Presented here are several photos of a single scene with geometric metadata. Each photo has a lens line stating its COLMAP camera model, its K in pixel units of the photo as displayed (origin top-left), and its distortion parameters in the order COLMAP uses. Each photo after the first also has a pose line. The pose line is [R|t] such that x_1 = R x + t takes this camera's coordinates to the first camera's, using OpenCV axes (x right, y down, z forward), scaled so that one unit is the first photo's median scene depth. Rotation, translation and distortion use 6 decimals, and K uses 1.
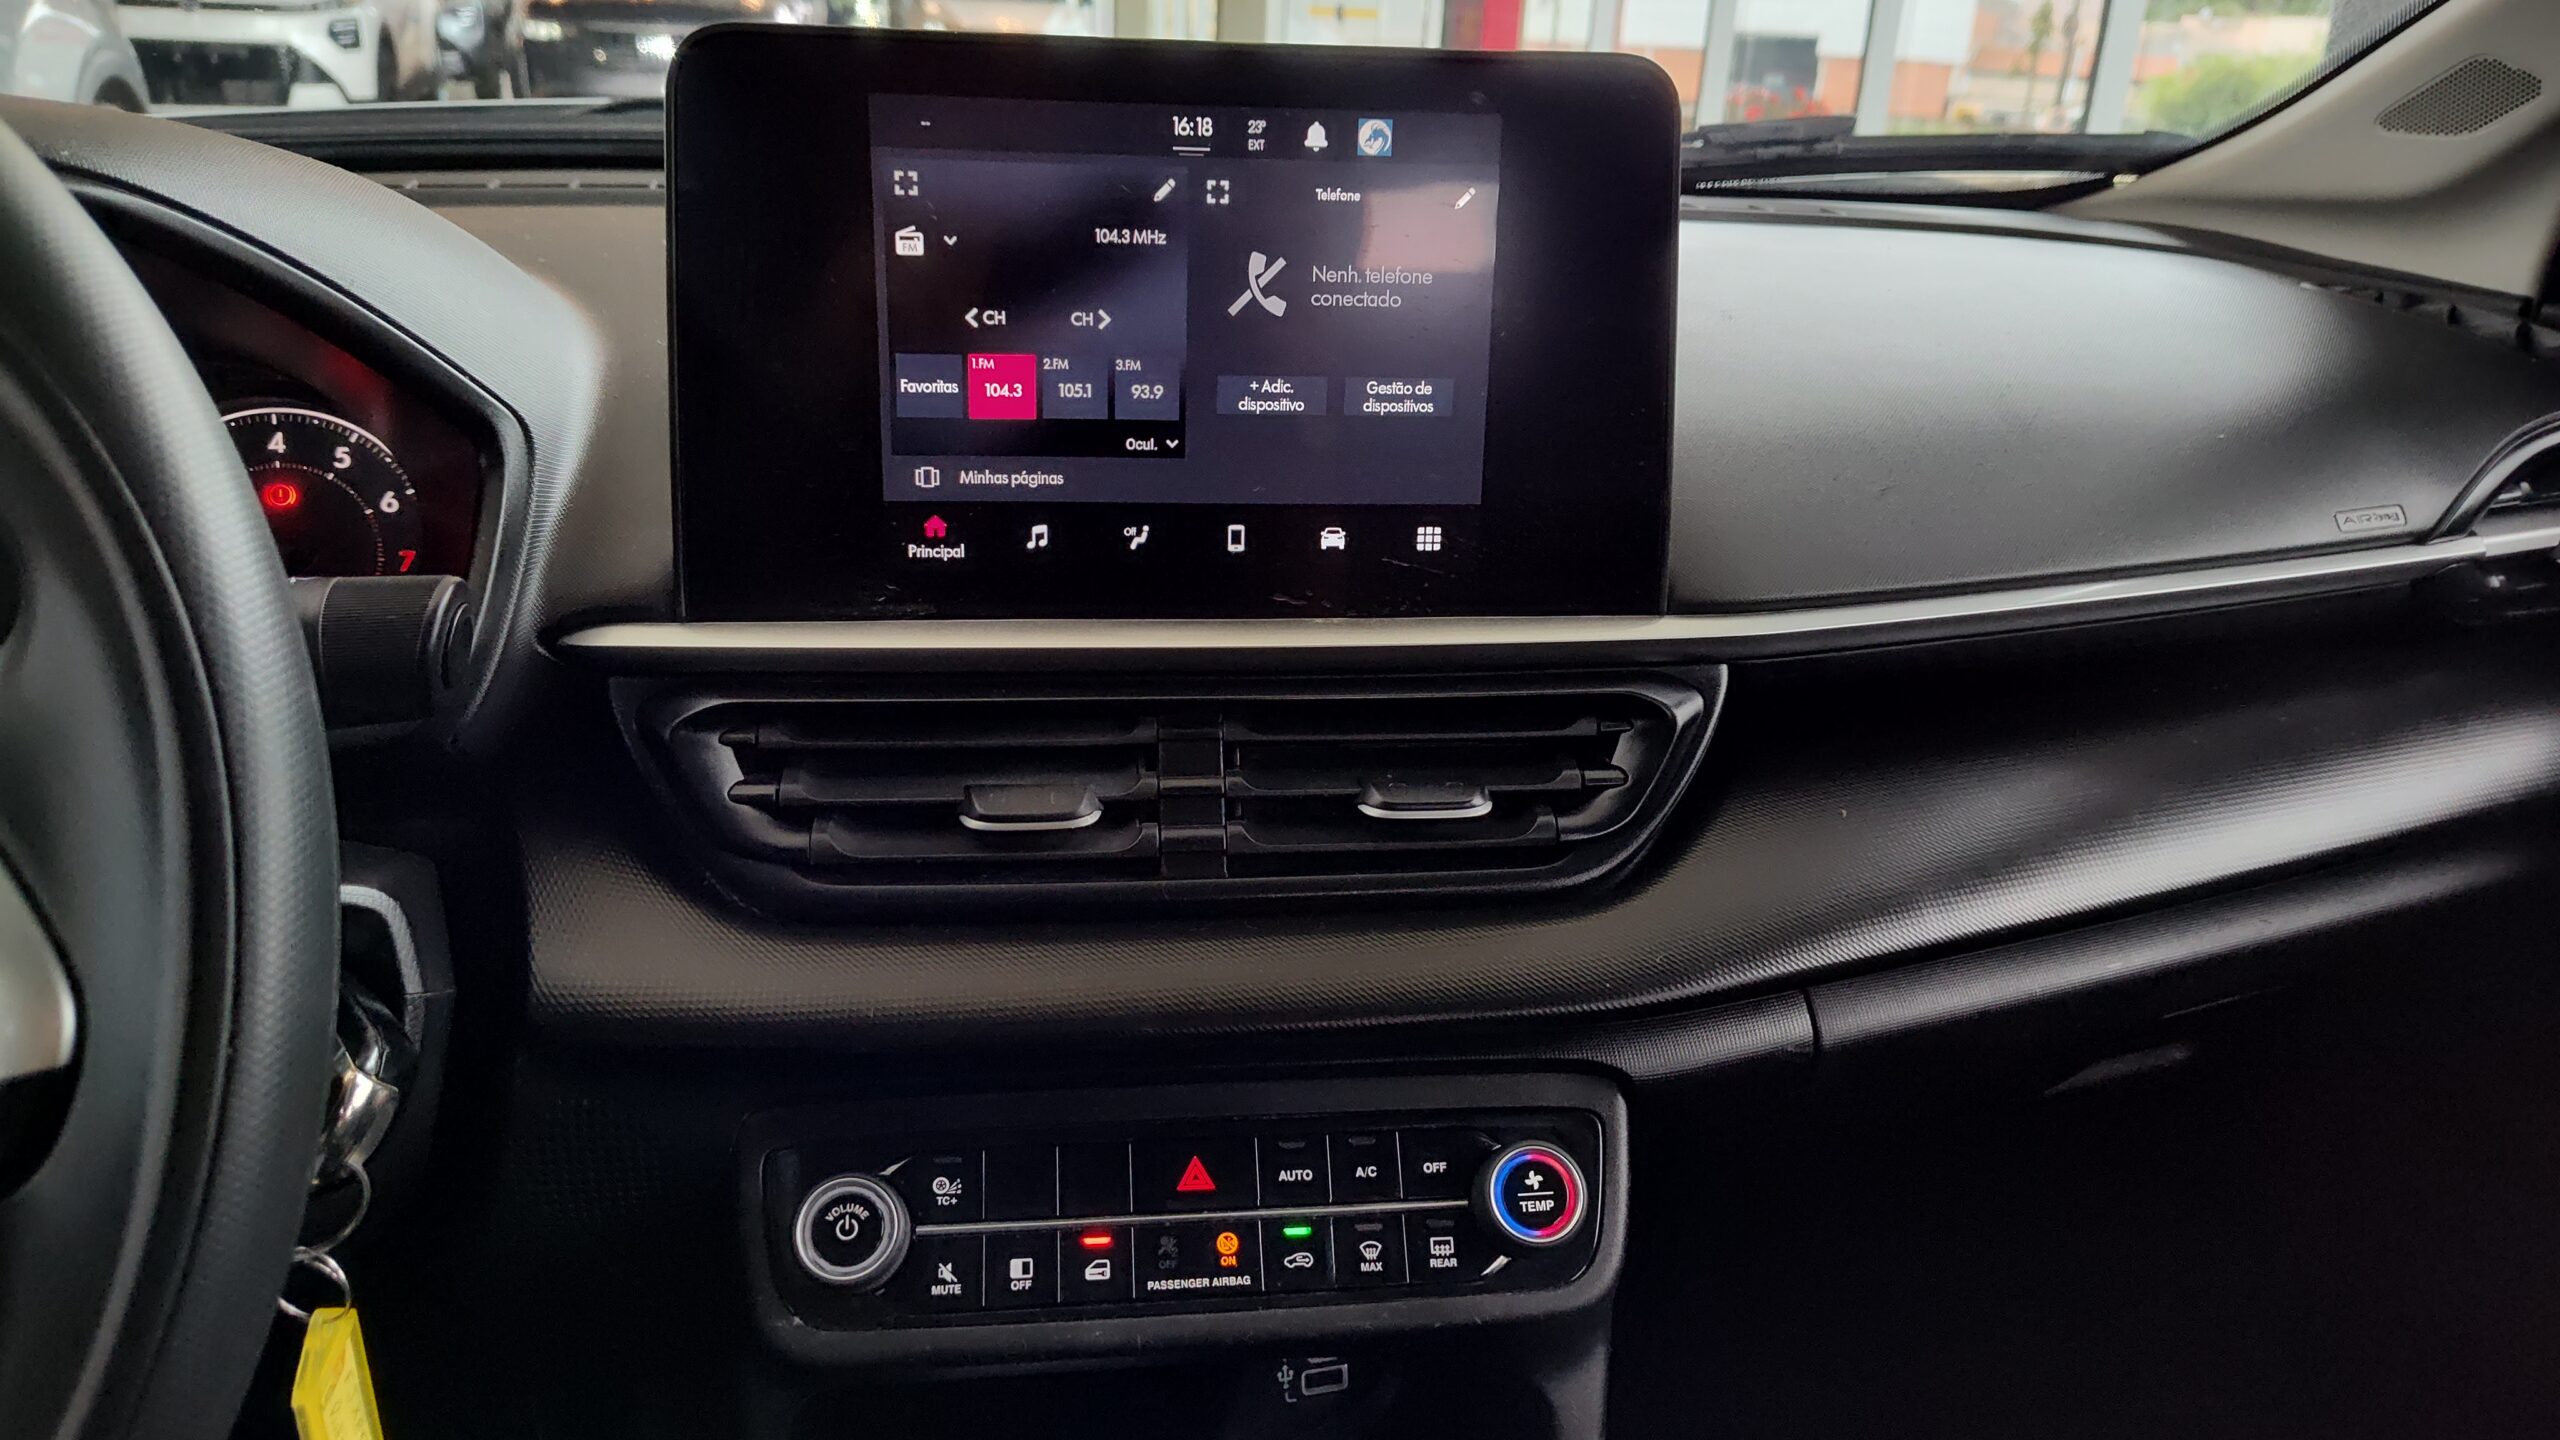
lens RADIAL K [[1775.0, 0, 1285.3], [0, 1775.0, 732.8], [0, 0, 1]] dist [0.027186, -0.058377]
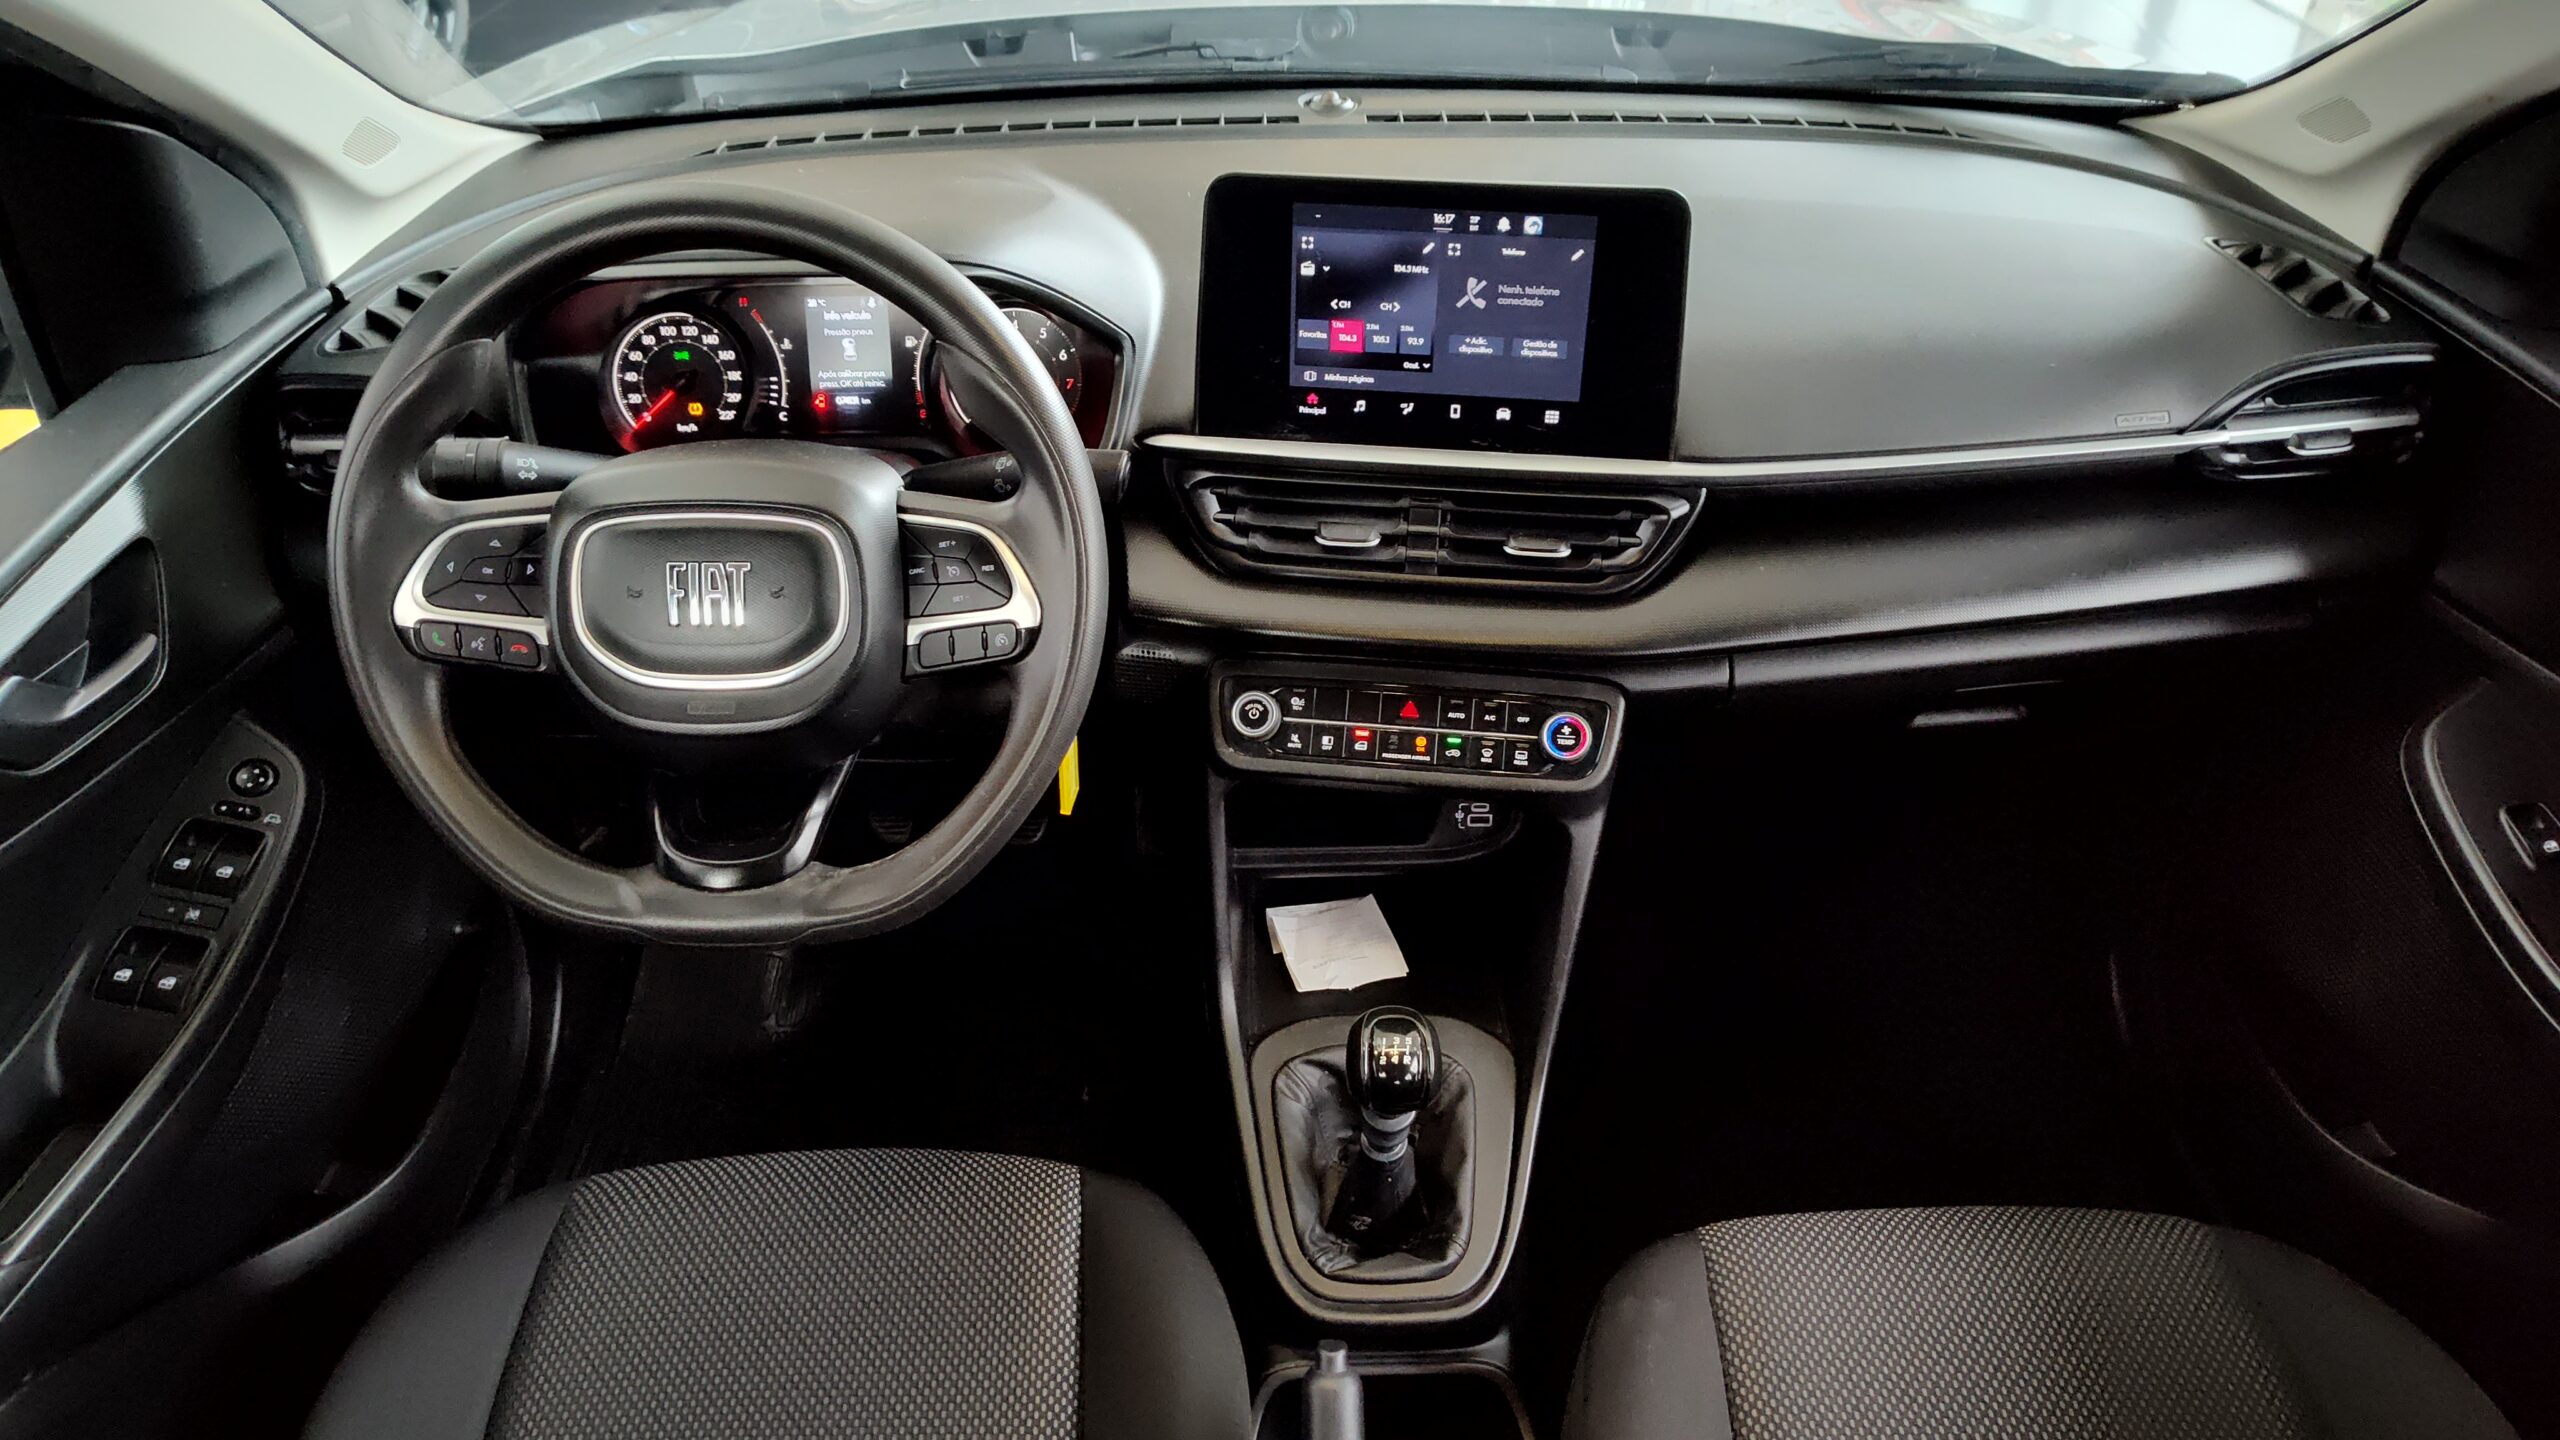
lens RADIAL K [[1754.4, 0, 1268.4], [0, 1754.4, 710.3], [0, 0, 1]] dist [0.038158, -0.060462]
pose [[0.965894, 0.112710, -0.233119, 0.281183], [-0.058926, 0.972351, 0.225967, -0.223753], [0.252143, -0.204524, 0.945830, -1.065774]]
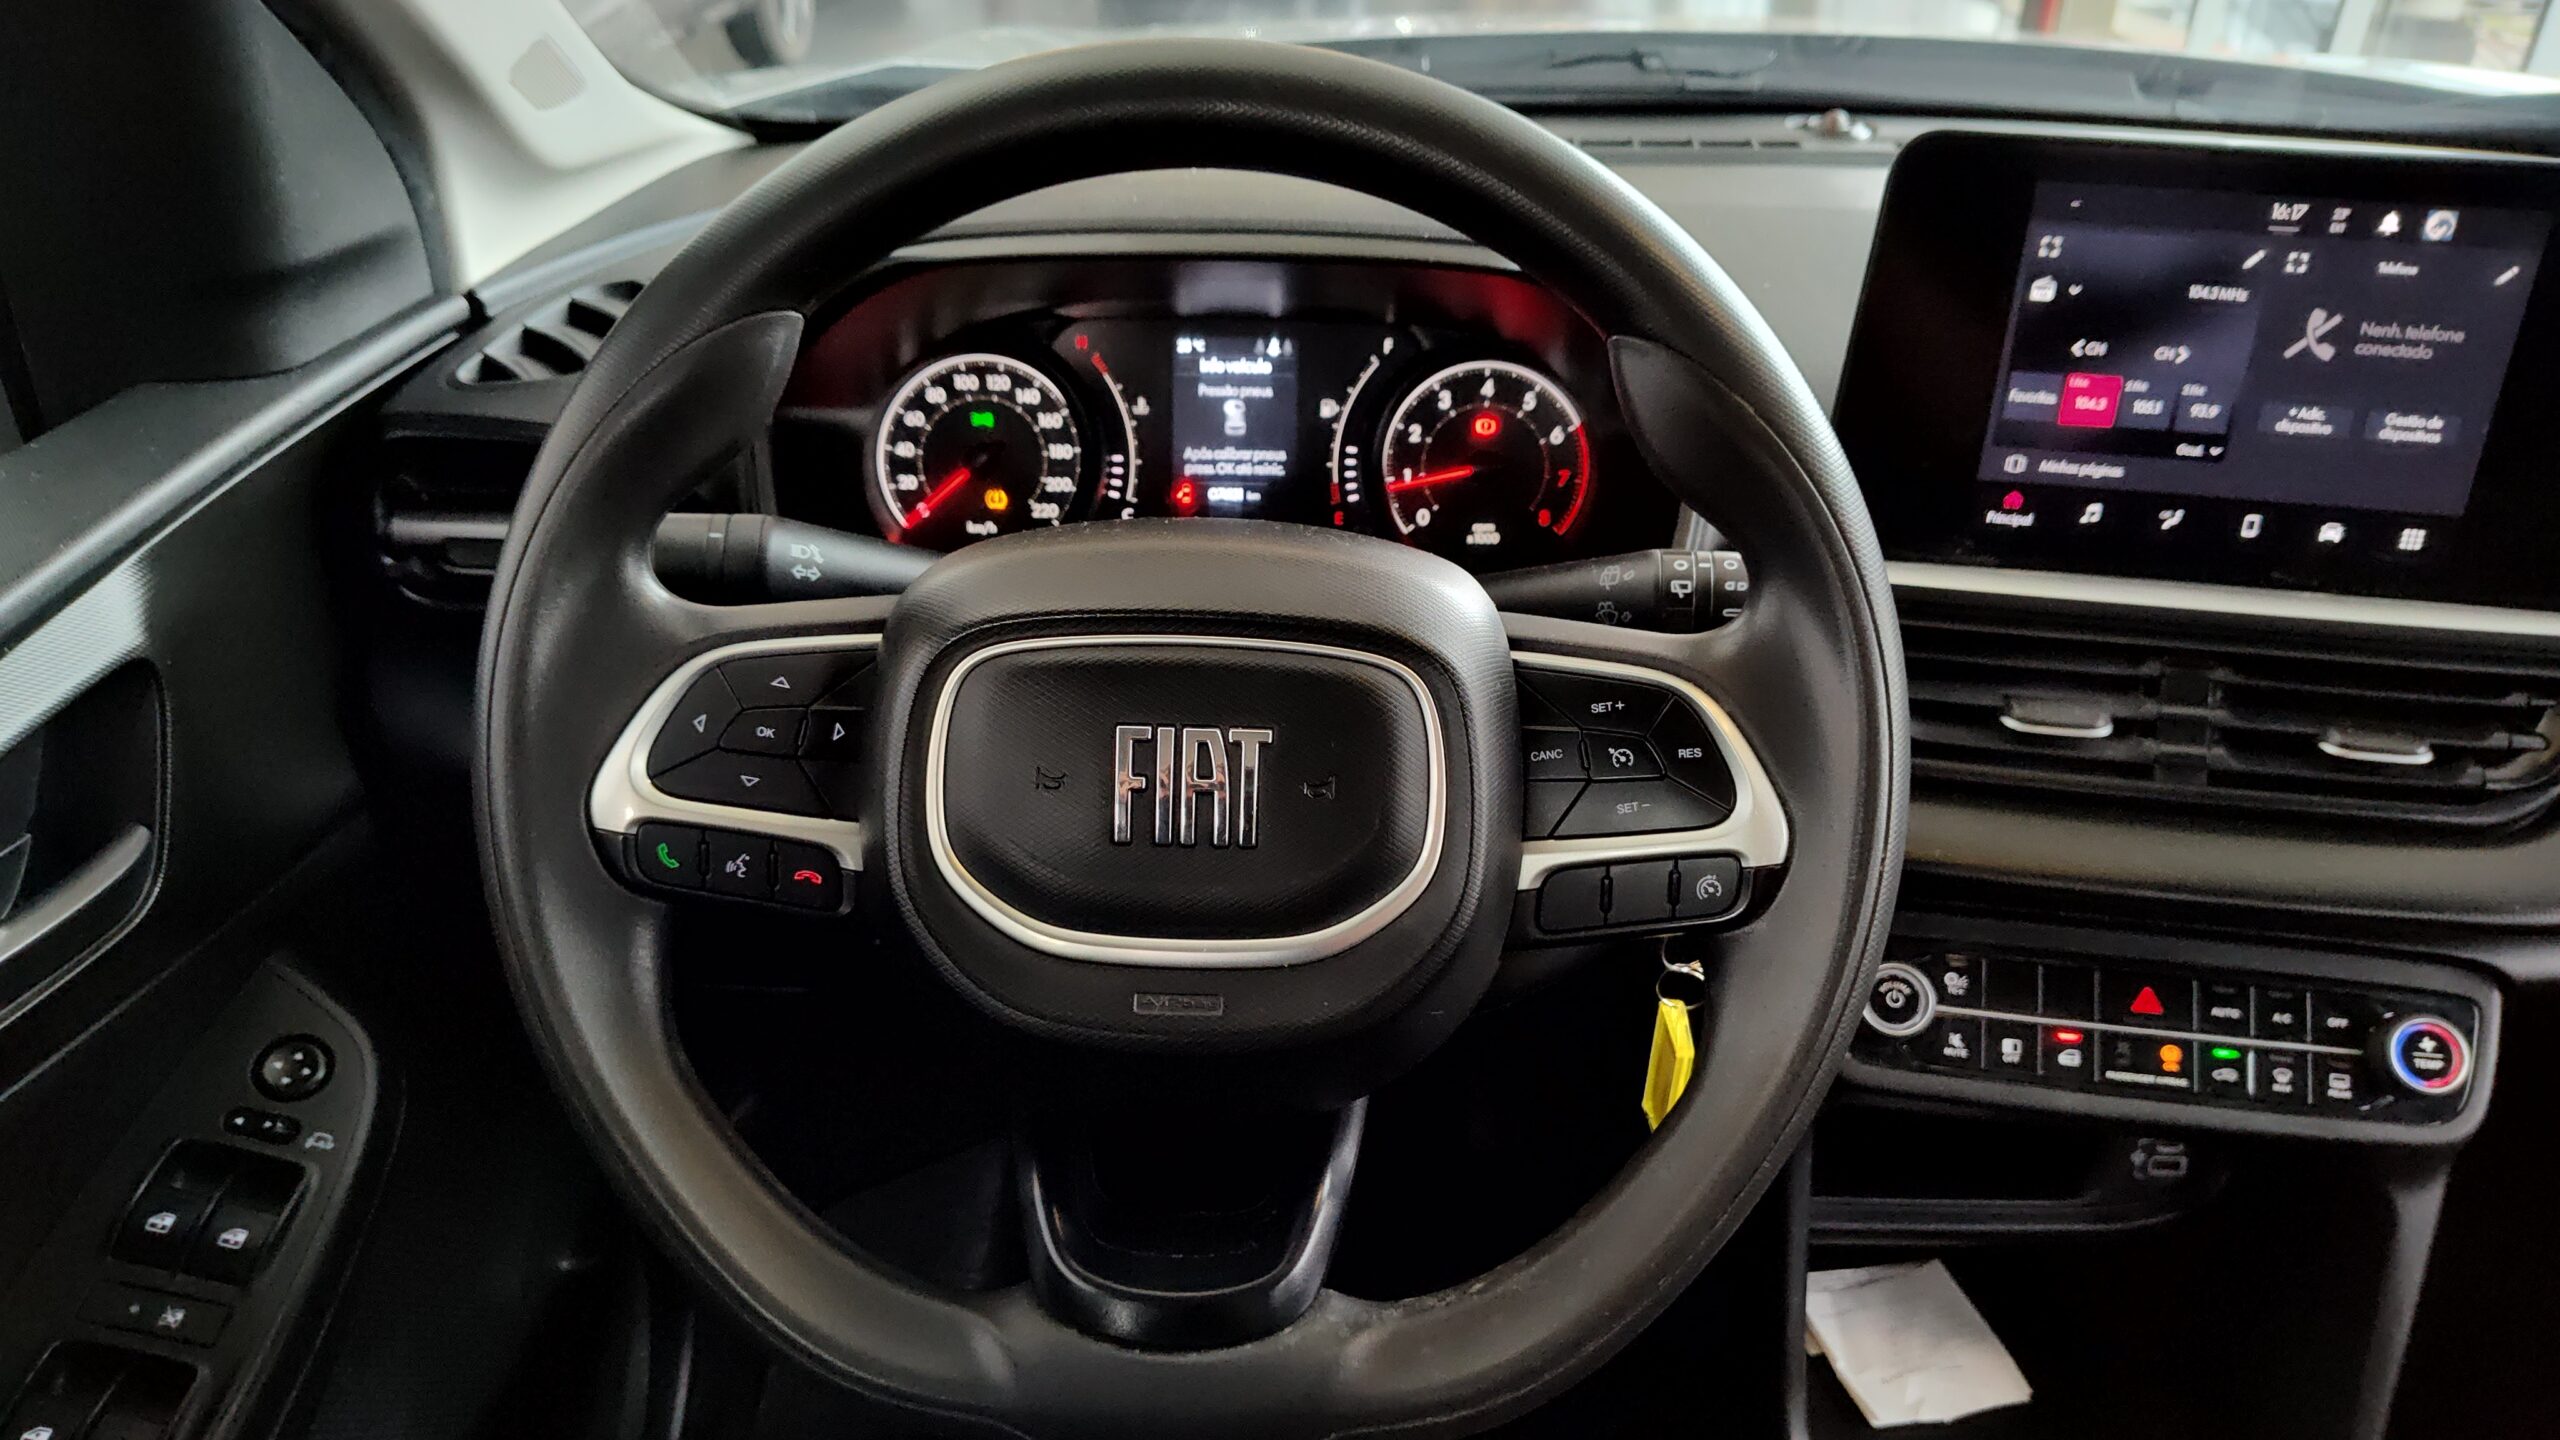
lens RADIAL K [[1775.0, 0, 1285.3], [0, 1775.0, 732.8], [0, 0, 1]] dist [0.027186, -0.058377]
pose [[0.961819, 0.119188, -0.246369, -0.369844], [-0.088324, 0.987203, 0.132771, -0.072464], [0.259041, -0.105941, 0.960039, -0.439508]]
